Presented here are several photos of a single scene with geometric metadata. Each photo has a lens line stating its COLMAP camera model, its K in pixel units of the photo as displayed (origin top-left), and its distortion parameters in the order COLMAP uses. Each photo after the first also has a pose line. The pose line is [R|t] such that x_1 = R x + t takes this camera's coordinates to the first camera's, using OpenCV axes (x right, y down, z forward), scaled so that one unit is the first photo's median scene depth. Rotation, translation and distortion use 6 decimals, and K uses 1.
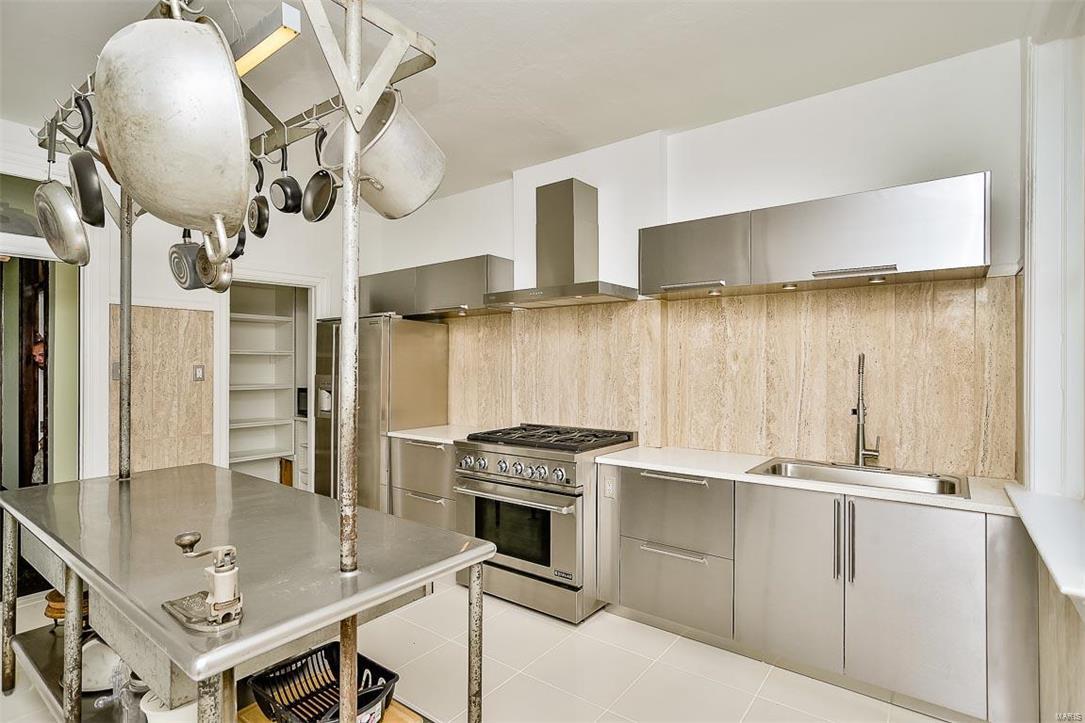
lens RADIAL K [[542.5, 0, 546.5], [0, 542.5, 363.7], [0, 0, 1]] dist [-0.003781, 0.000759]
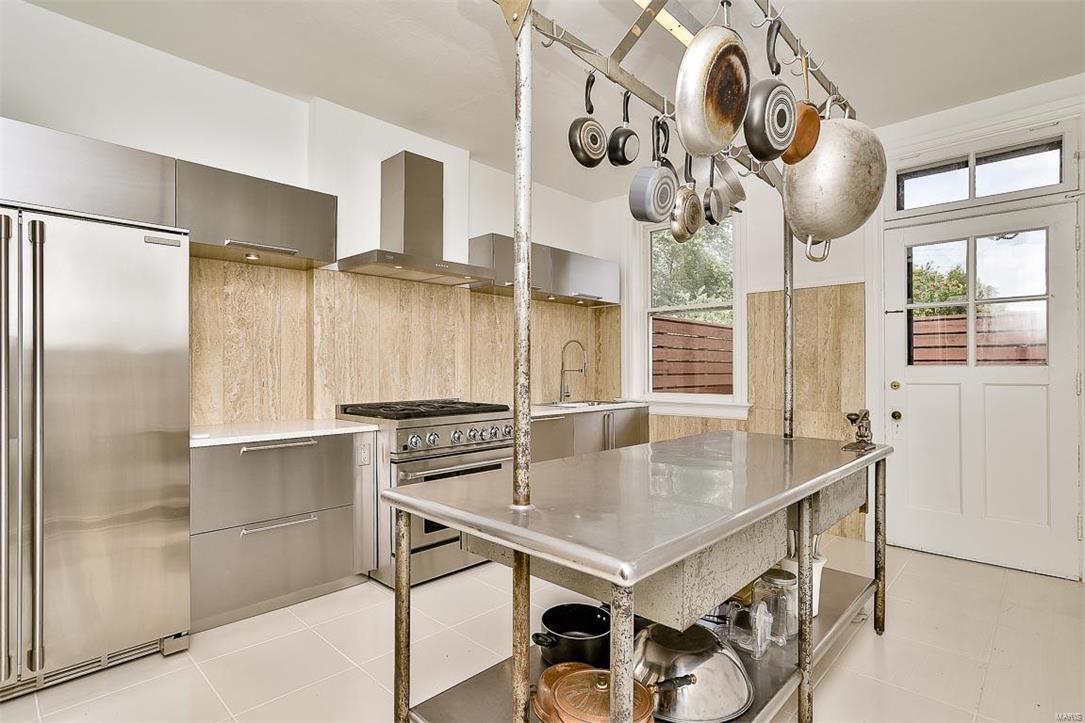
lens RADIAL K [[542.5, 0, 546.5], [0, 542.5, 363.7], [0, 0, 1]] dist [-0.003781, 0.000759]
pose [[0.116433, 0.004605, 0.993188, -0.906088], [-0.003245, 0.999986, -0.004256, 0.051156], [-0.993193, -0.002727, 0.116447, 0.621814]]
